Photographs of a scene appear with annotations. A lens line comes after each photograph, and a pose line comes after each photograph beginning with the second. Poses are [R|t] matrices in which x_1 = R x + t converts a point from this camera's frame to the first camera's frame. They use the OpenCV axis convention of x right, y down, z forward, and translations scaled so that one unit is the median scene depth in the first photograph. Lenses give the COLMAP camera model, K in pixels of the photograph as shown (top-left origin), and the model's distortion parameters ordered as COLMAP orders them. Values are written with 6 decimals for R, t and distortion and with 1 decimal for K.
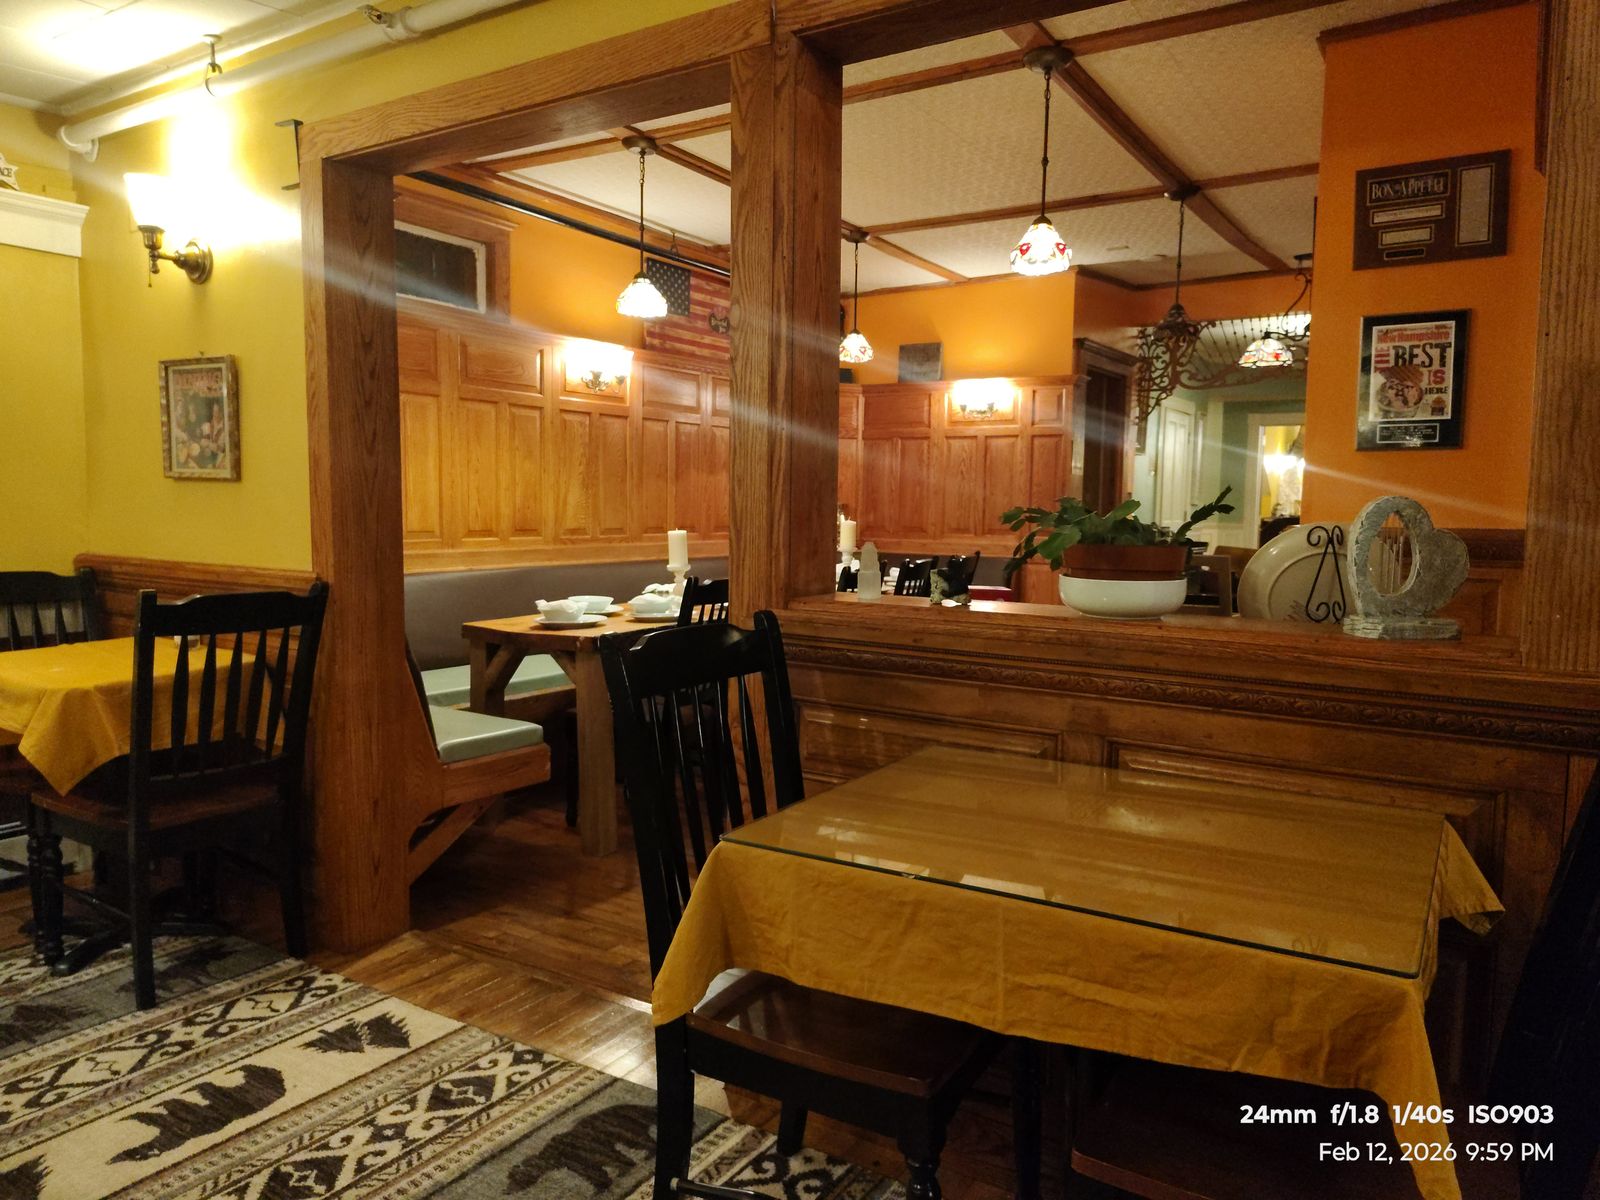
lens RADIAL K [[1107.4, 0, 783.1], [0, 1107.4, 584.2], [0, 0, 1]] dist [0.045924, -0.053971]
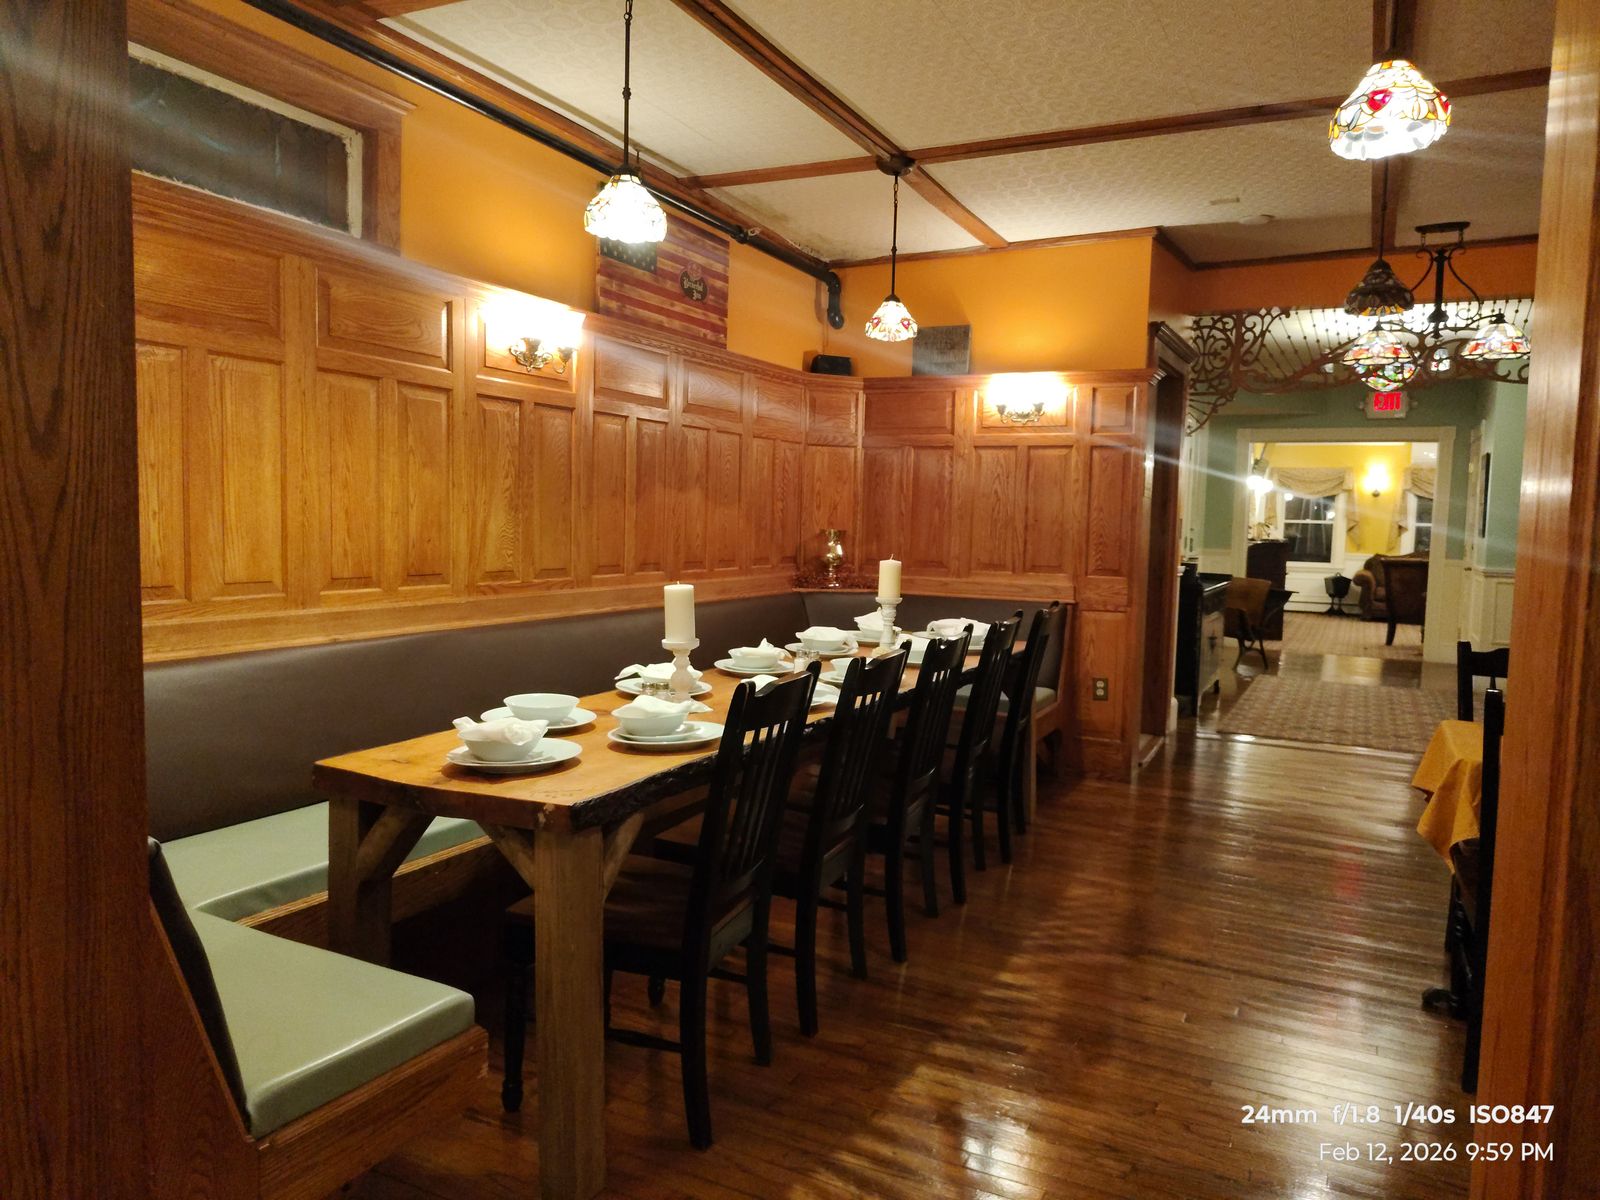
lens RADIAL K [[1107.4, 0, 805.9], [0, 1107.4, 585.2], [0, 0, 1]] dist [0.045924, -0.053971]
pose [[0.993075, 0.001847, 0.117467, -0.077123], [-0.000675, 0.999950, -0.010022, -0.032988], [-0.117480, 0.009873, 0.993026, 0.291126]]
